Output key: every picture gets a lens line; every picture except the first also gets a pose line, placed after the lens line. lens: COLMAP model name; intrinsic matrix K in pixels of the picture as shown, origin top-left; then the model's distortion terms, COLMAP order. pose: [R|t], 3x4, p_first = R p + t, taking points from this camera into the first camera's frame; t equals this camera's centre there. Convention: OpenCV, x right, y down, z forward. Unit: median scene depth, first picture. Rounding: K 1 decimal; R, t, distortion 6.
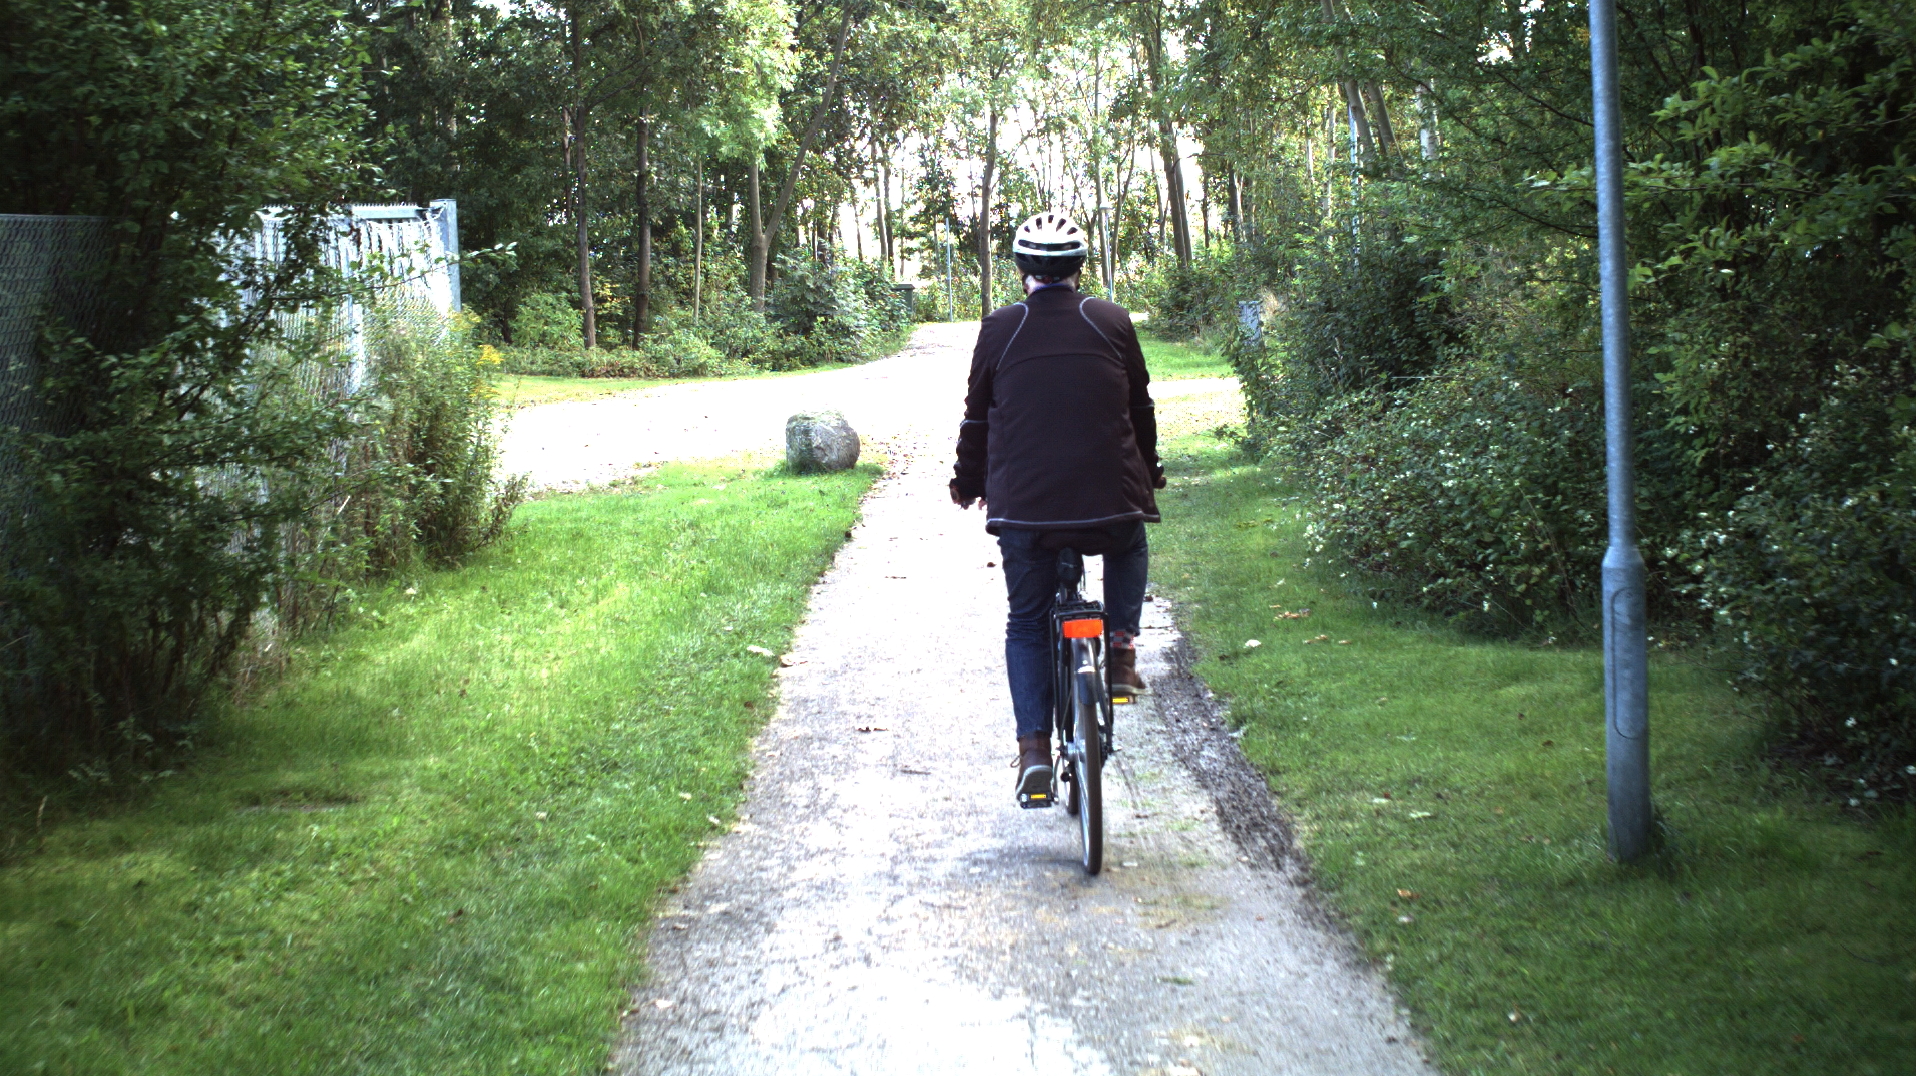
lens RADIAL K [[3225.9, 0, 958.0], [0, 3225.9, 538.0], [0, 0, 1]] dist [-0.220961, 0.047914]
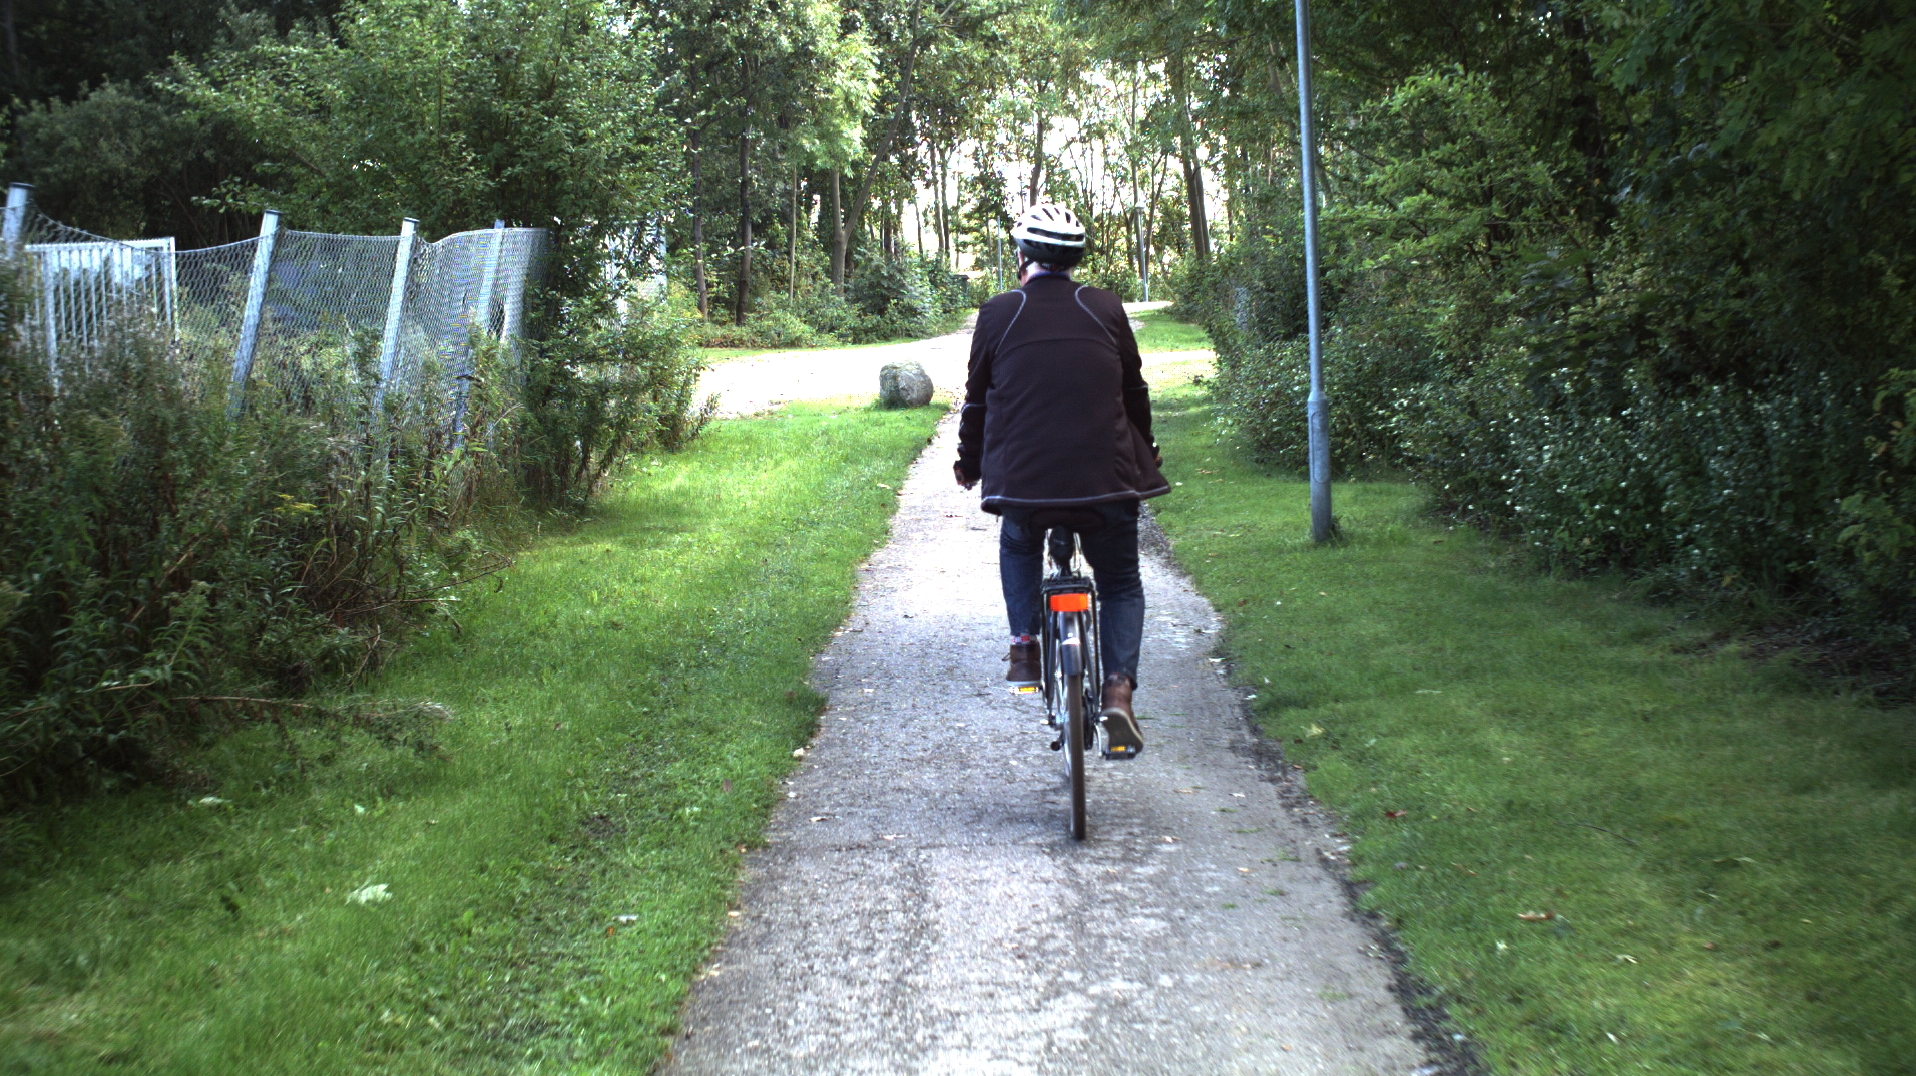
lens RADIAL K [[3225.9, 0, 958.0], [0, 3225.9, 538.0], [0, 0, 1]] dist [-0.220961, 0.047914]
pose [[0.999862, 0.006498, -0.015301, 0.000516], [-0.006462, 0.999976, 0.002381, 0.012029], [0.015316, -0.002282, 0.999880, -0.141906]]
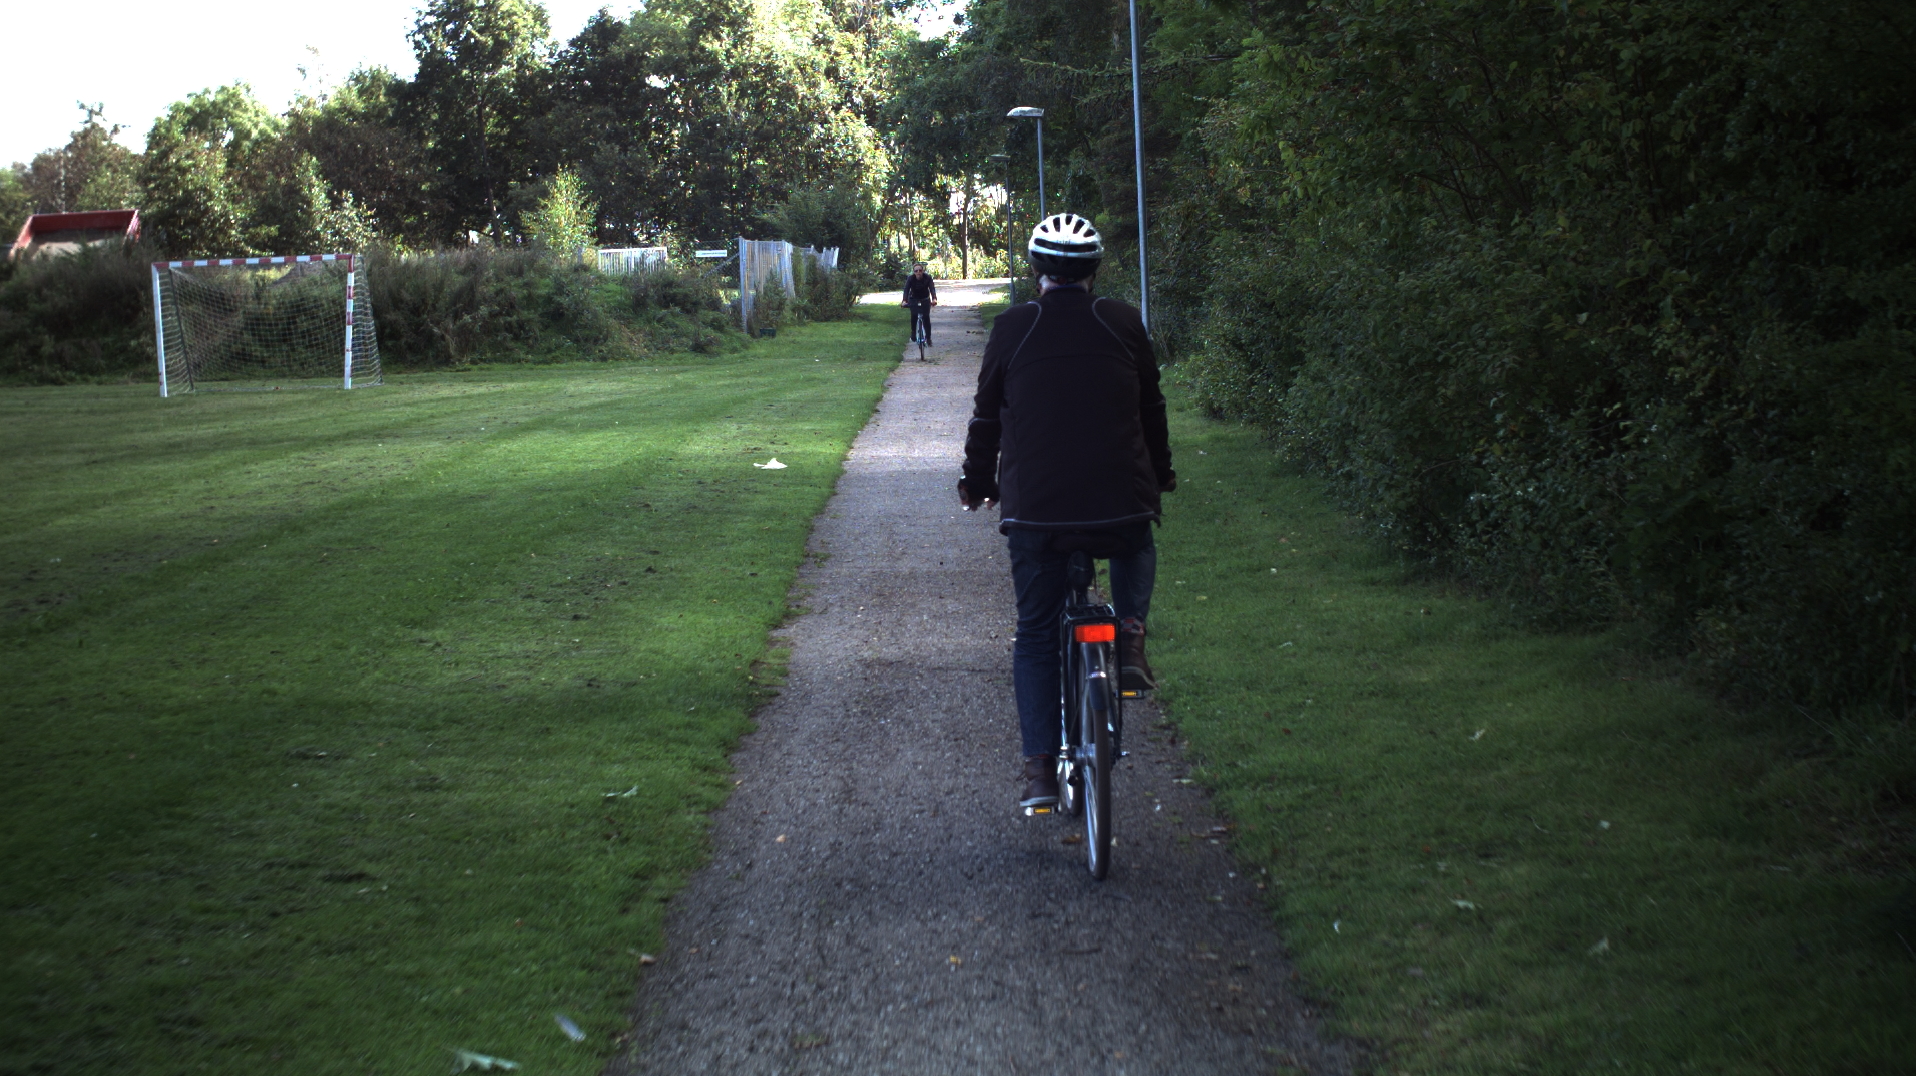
lens RADIAL K [[3225.9, 0, 958.0], [0, 3225.9, 538.0], [0, 0, 1]] dist [-0.220961, 0.047914]
pose [[0.999995, 0.002917, 0.001260, 0.003629], [-0.002923, 0.999984, 0.004751, 0.094105], [-0.001246, -0.004755, 0.999988, -1.130860]]
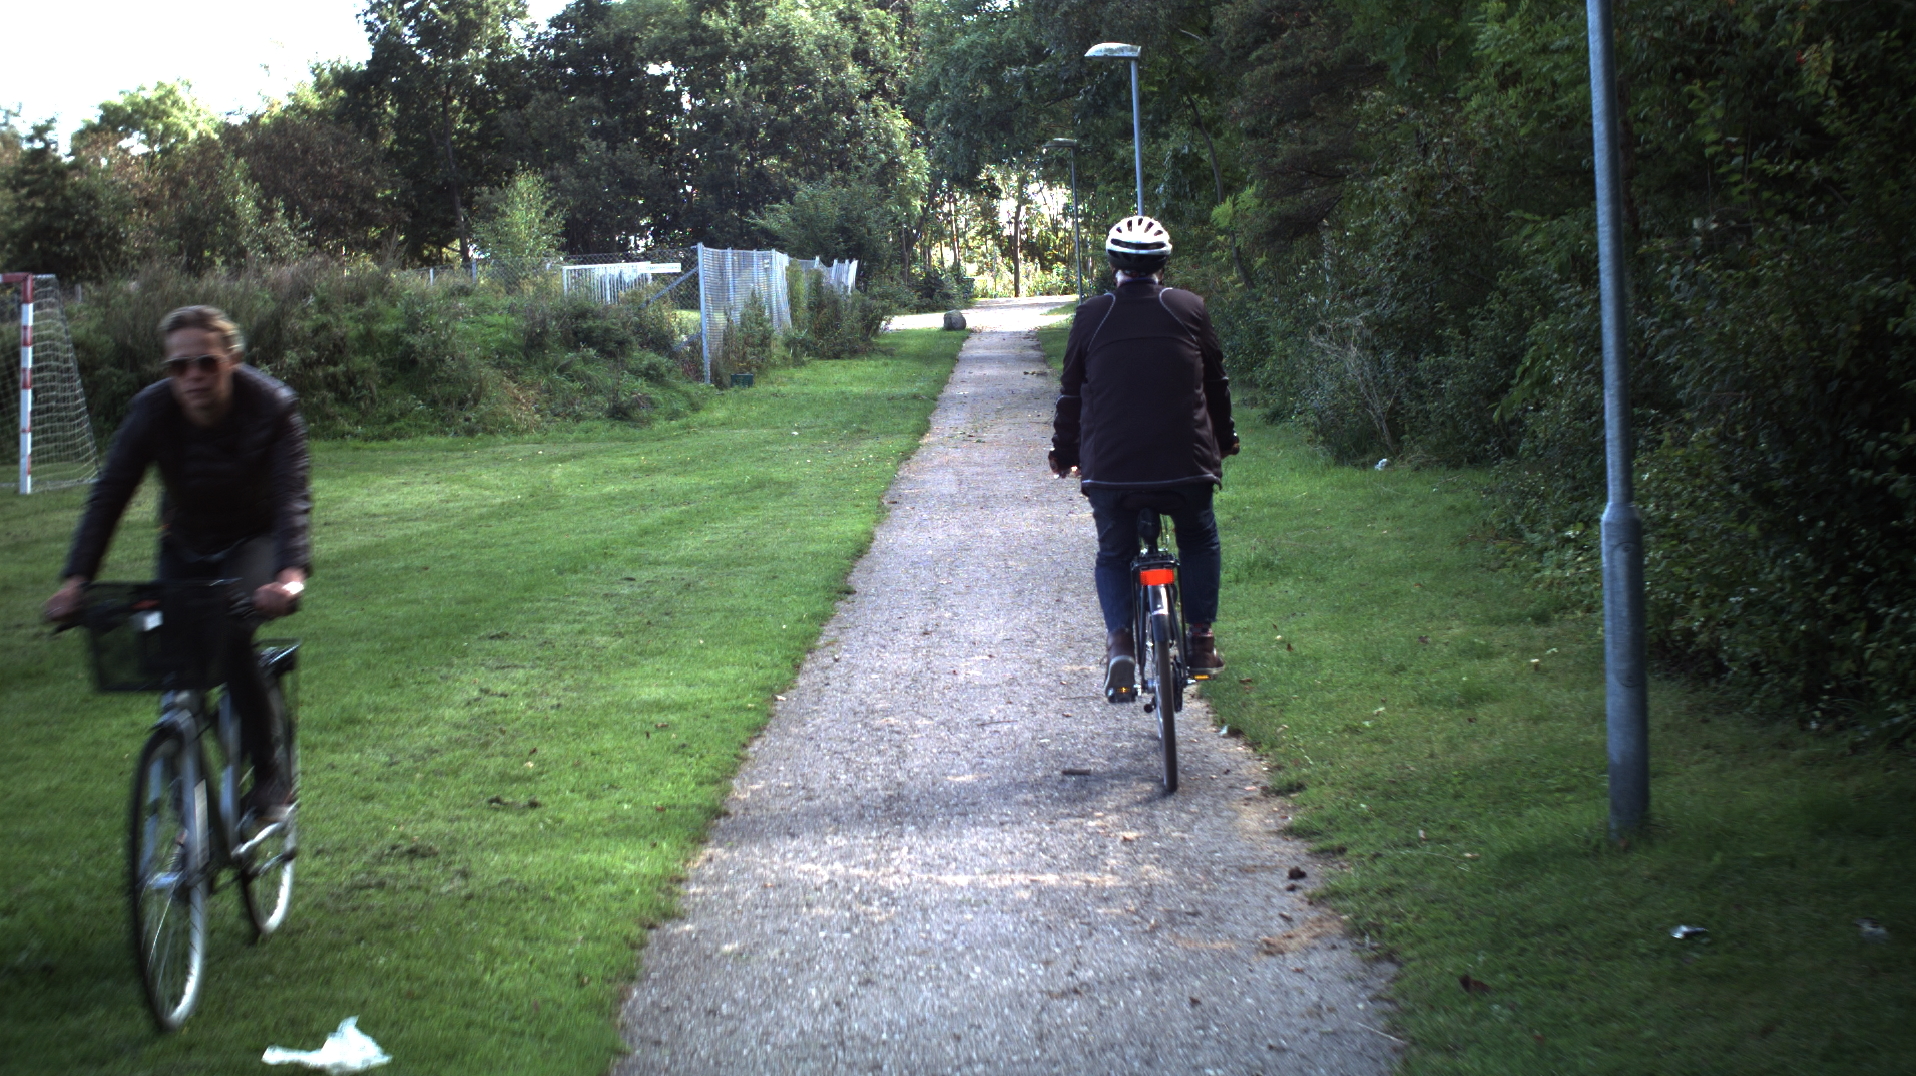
lens RADIAL K [[3225.9, 0, 958.0], [0, 3225.9, 538.0], [0, 0, 1]] dist [-0.220961, 0.047914]
pose [[0.999881, -0.003897, -0.014904, 0.003109], [0.003896, 0.999992, -0.000109, 0.071115], [0.014904, 0.000051, 0.999889, -0.846951]]
